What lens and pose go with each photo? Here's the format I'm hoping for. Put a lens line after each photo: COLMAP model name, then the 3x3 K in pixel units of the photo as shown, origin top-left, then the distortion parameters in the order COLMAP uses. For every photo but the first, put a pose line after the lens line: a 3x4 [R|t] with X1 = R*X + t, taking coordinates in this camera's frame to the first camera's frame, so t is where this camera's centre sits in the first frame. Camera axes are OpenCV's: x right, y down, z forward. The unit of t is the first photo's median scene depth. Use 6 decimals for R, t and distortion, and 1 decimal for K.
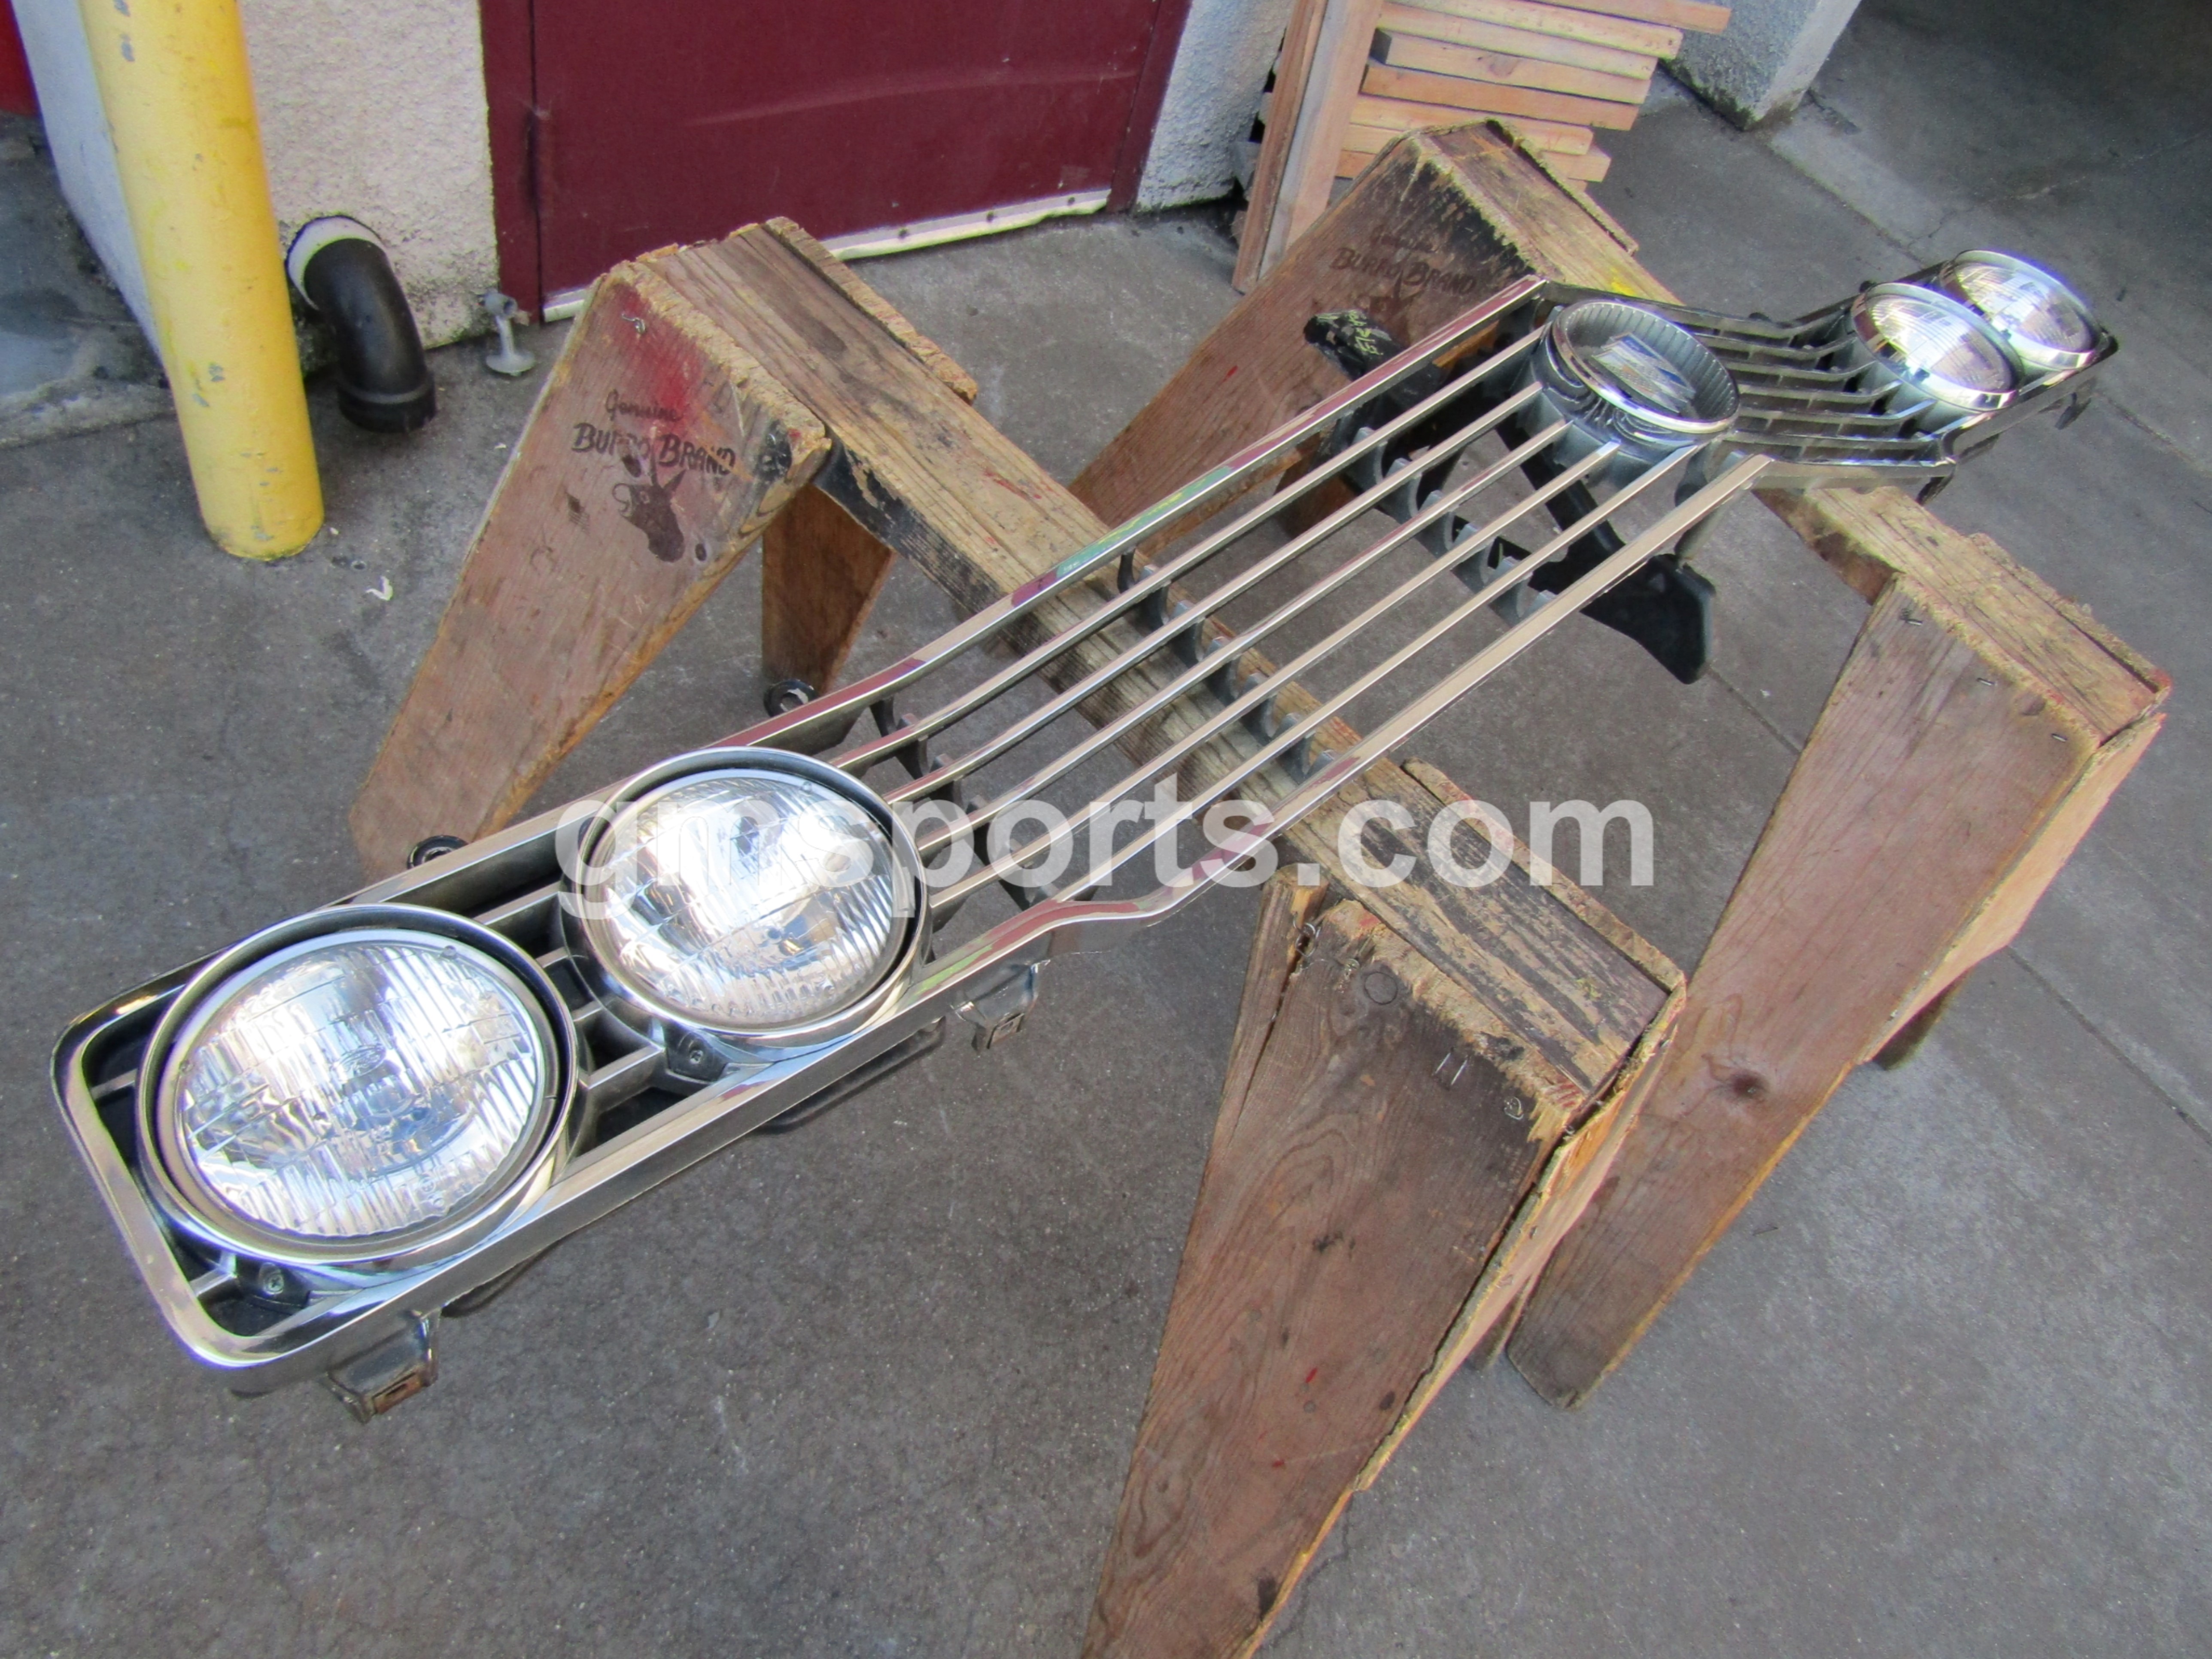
lens RADIAL K [[1562.6, 0, 1101.3], [0, 1562.6, 830.2], [0, 0, 1]] dist [-0.003927, -0.005107]
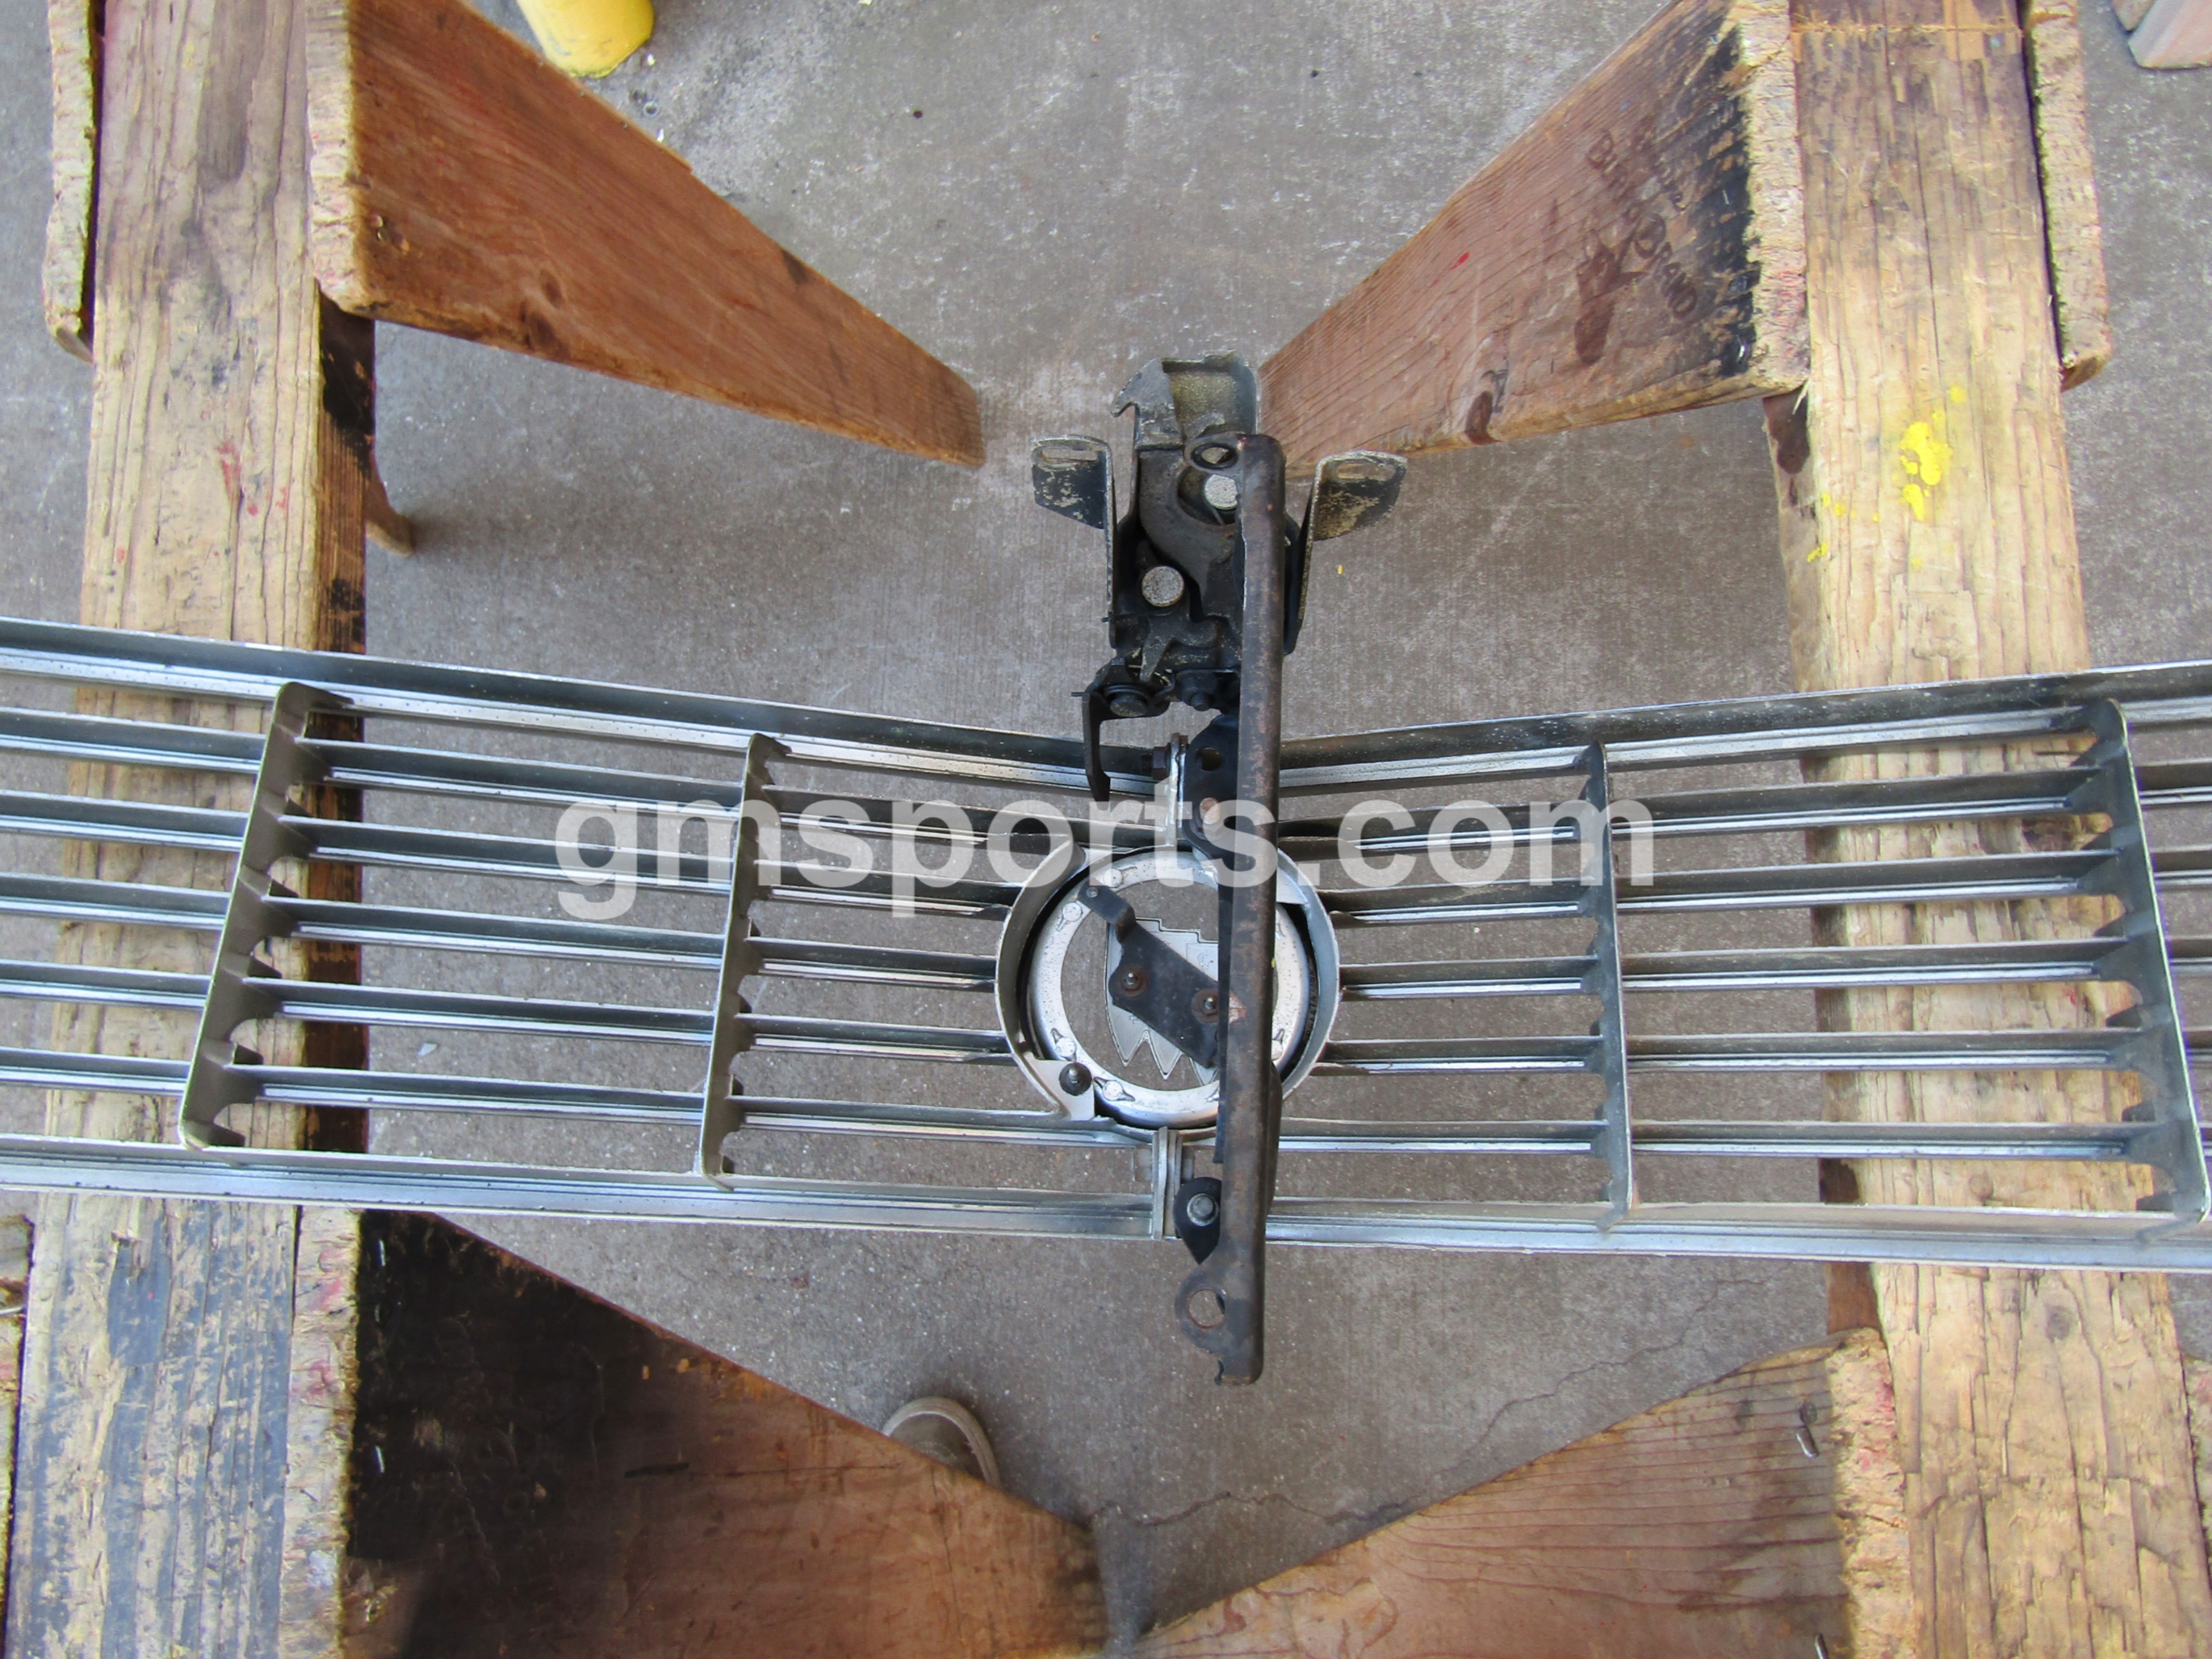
lens RADIAL K [[1562.6, 0, 1100.0], [0, 1562.6, 837.9], [0, 0, 1]] dist [-0.003927, -0.005107]
pose [[0.722388, 0.526673, -0.448076, 0.436461], [-0.350026, 0.837349, 0.419916, -0.368270], [0.596354, -0.146504, 0.789239, 0.484619]]
